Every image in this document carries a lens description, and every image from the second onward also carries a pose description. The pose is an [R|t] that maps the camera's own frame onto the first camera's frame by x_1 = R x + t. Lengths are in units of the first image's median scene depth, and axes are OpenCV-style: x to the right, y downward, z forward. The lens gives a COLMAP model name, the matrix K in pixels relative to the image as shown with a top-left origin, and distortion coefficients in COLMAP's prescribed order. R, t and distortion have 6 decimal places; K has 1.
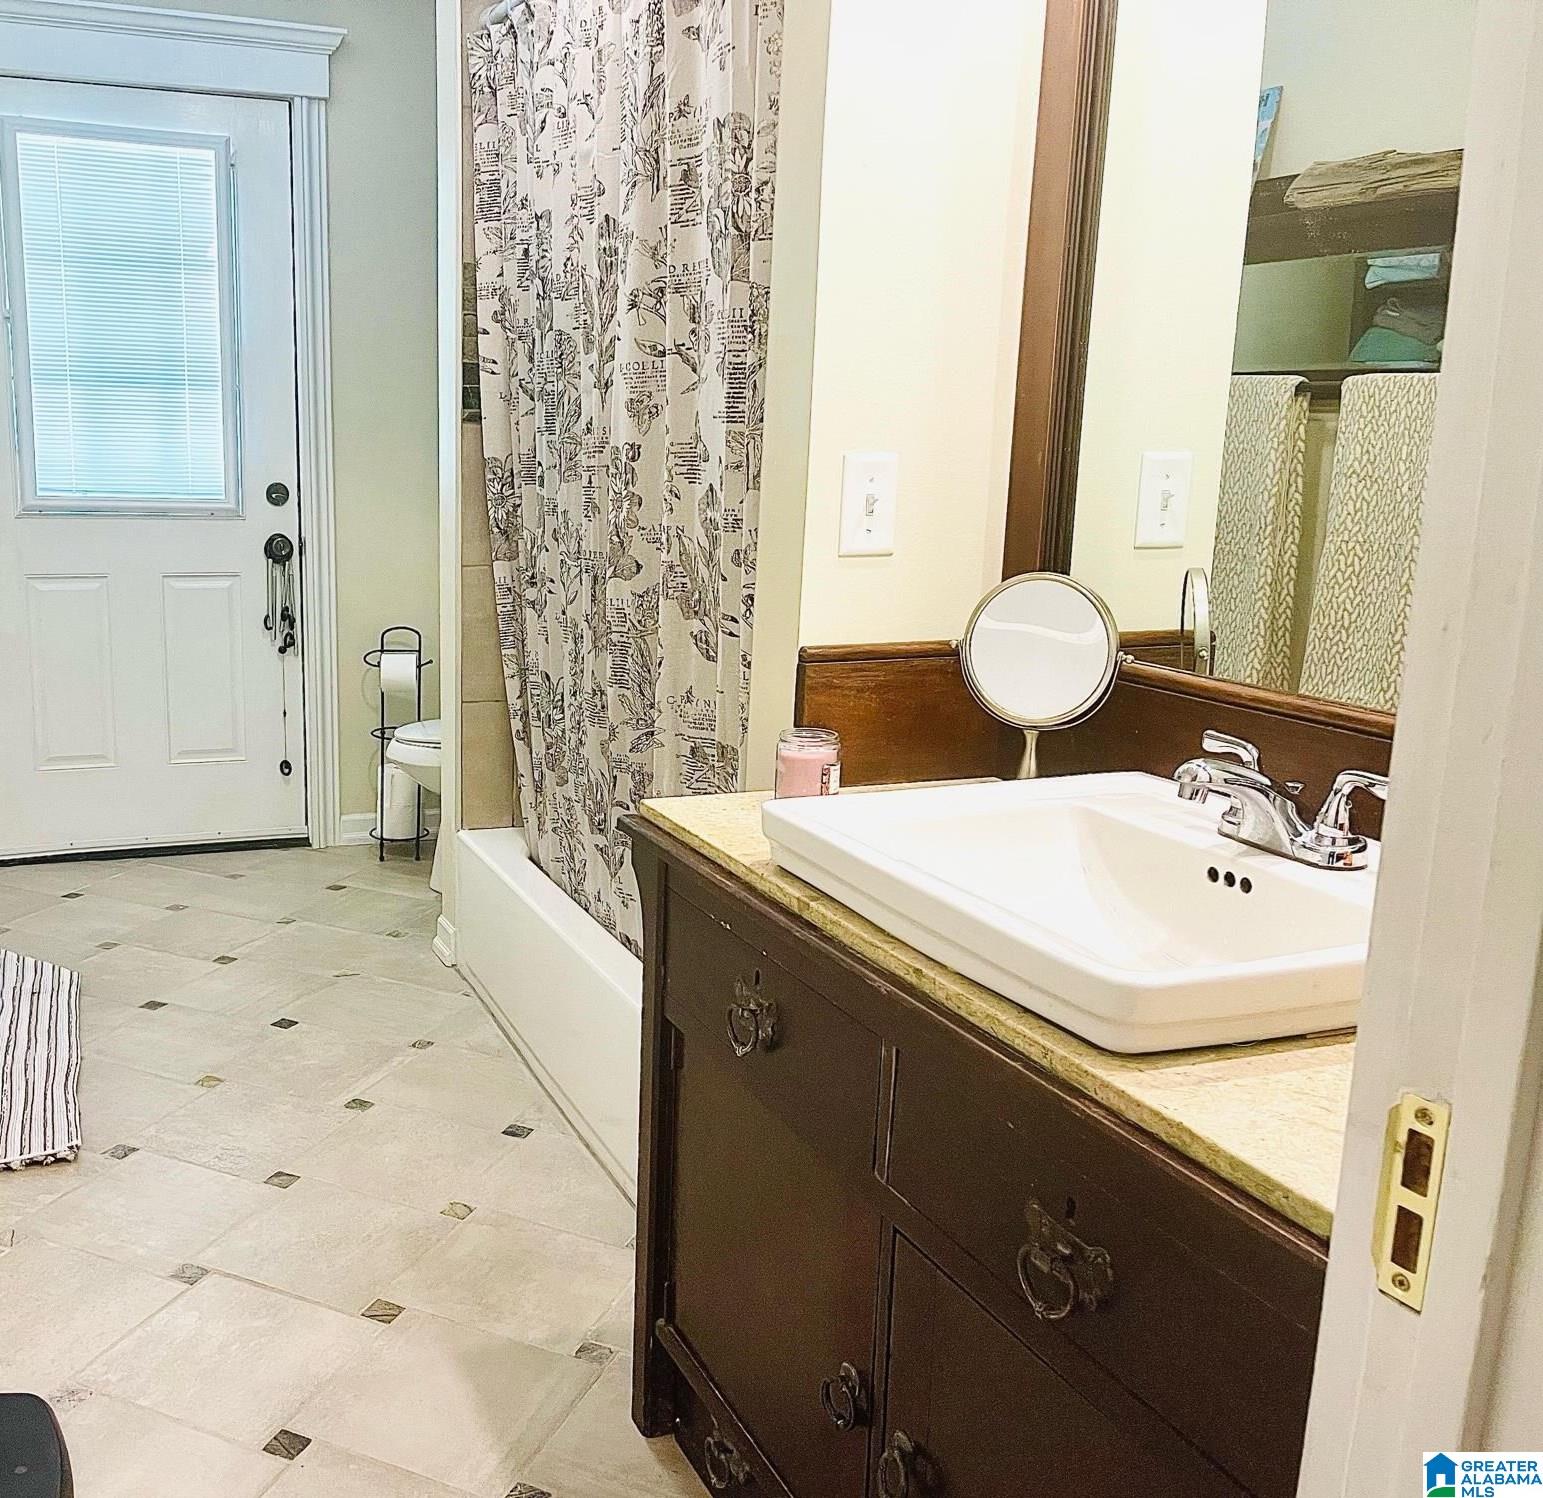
lens RADIAL K [[1427.8, 0, 771.6], [0, 1427.8, 747.0], [0, 0, 1]] dist [-0.006143, 0.000000]
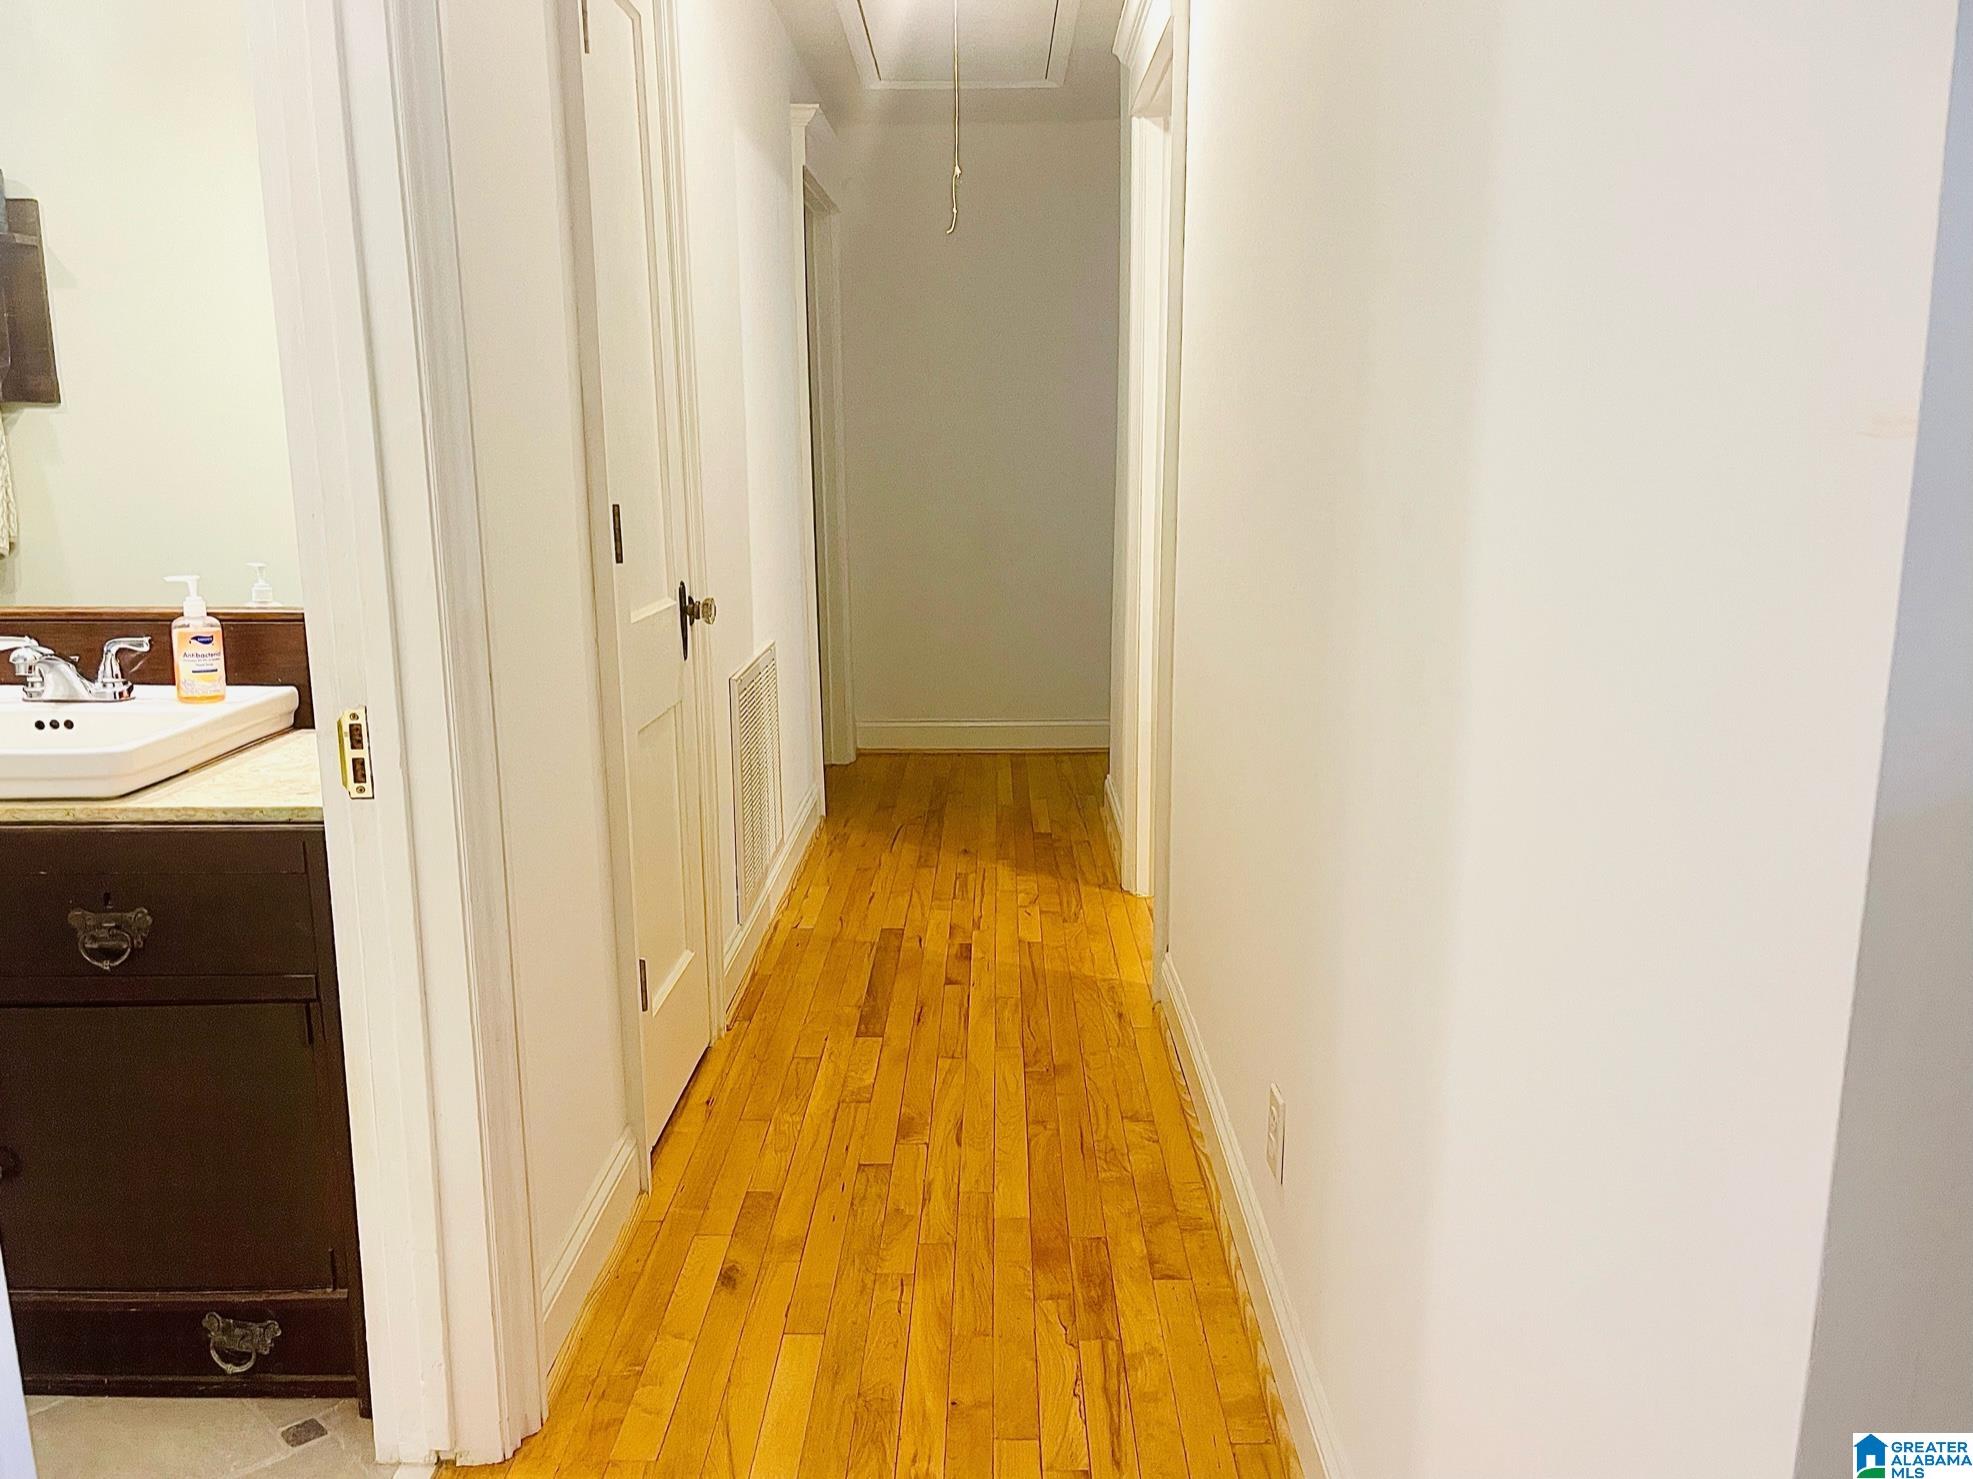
lens RADIAL K [[1537.5, 0, 985.7], [0, 1537.5, 738.8], [0, 0, 1]] dist [0.065622, -0.082892]
pose [[0.329867, -0.201959, 0.922172, -1.207319], [0.205149, 0.968839, 0.138797, 0.110411], [-0.921467, 0.143398, 0.361019, -0.696712]]
